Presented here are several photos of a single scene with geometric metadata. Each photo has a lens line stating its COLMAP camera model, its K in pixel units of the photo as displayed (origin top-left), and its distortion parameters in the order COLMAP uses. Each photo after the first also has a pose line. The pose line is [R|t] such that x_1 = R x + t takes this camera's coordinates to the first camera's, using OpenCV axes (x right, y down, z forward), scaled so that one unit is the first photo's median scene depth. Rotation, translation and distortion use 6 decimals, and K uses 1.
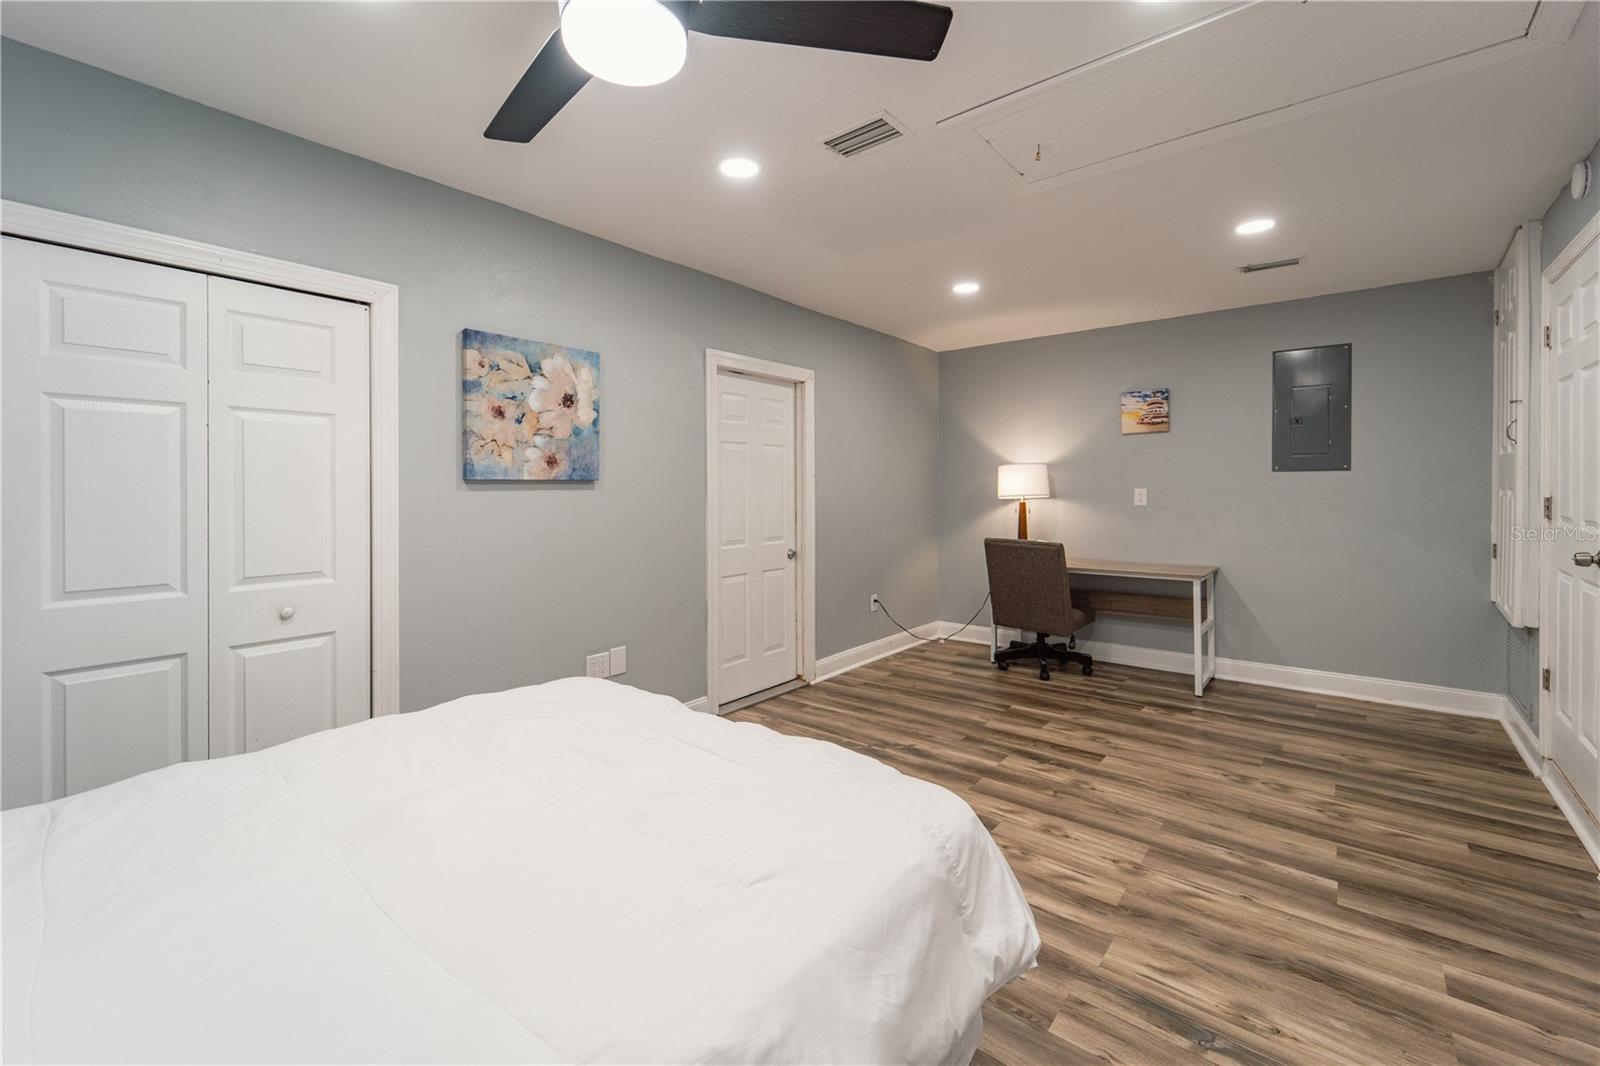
lens RADIAL K [[652.1, 0, 803.8], [0, 652.1, 491.3], [0, 0, 1]] dist [-0.000334, -0.000796]
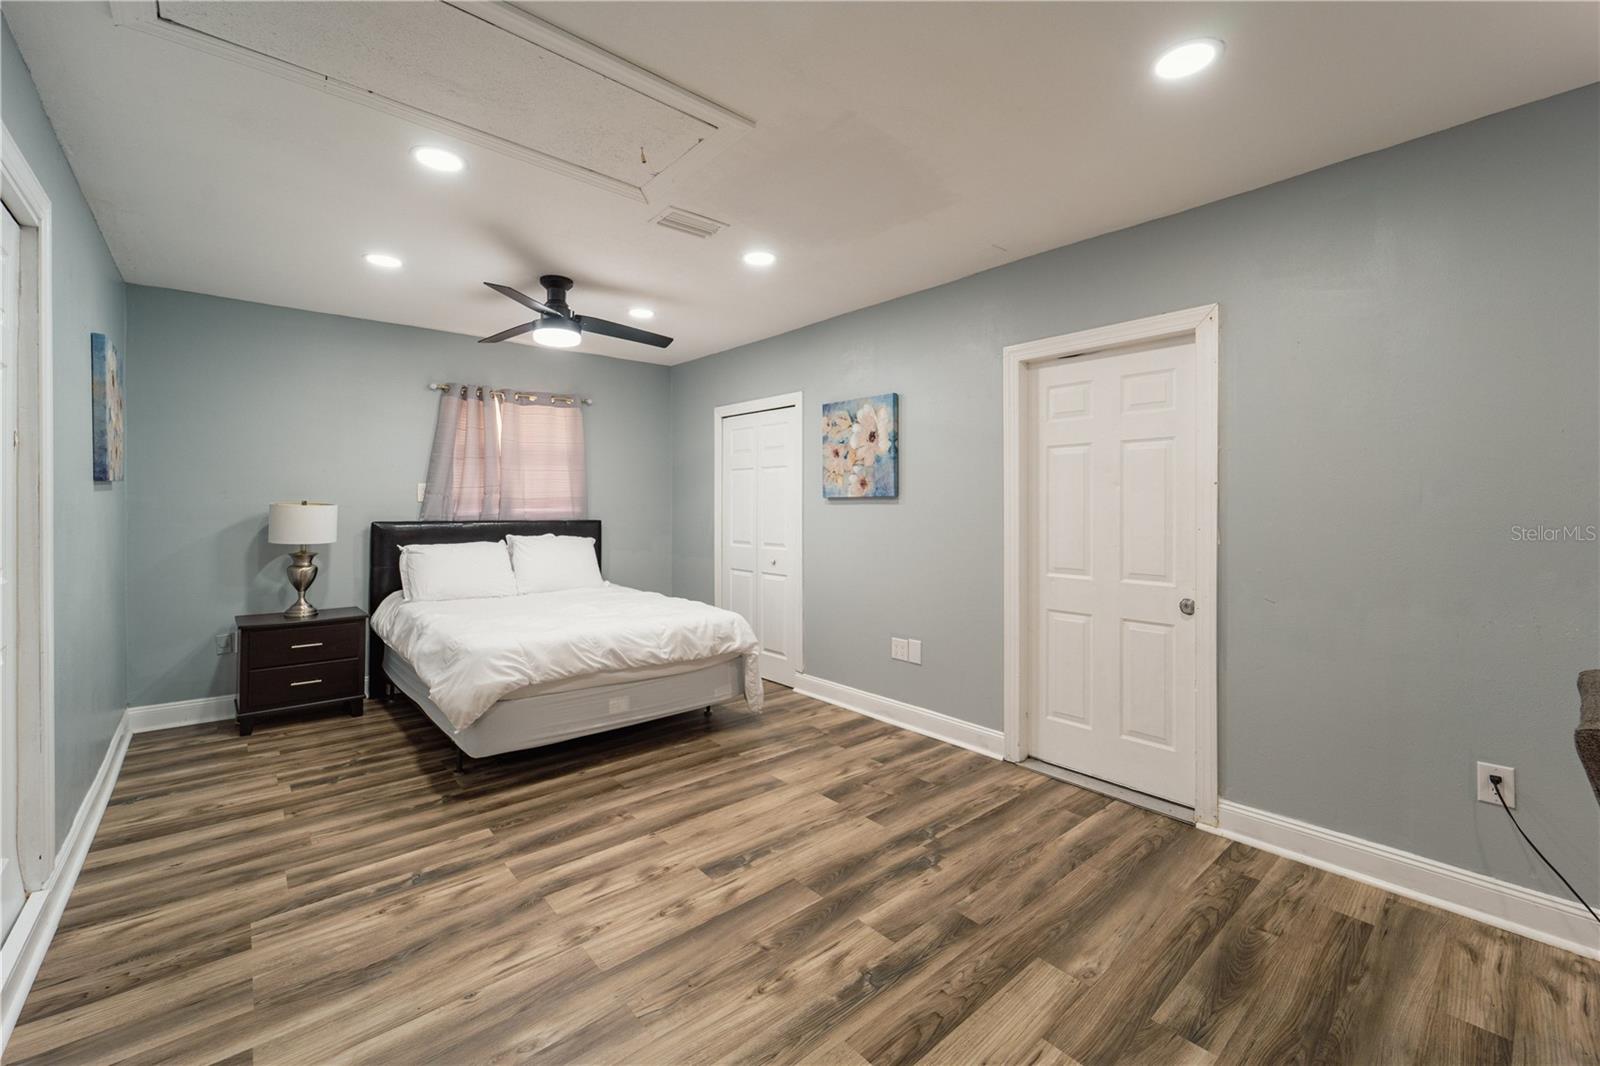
lens RADIAL K [[652.1, 0, 779.2], [0, 652.1, 506.2], [0, 0, 1]] dist [-0.000334, -0.000796]
pose [[-0.178086, 0.005610, -0.983999, 1.026535], [-0.003872, 0.999972, 0.006402, -0.006109], [0.984007, 0.004950, -0.178059, 1.105443]]
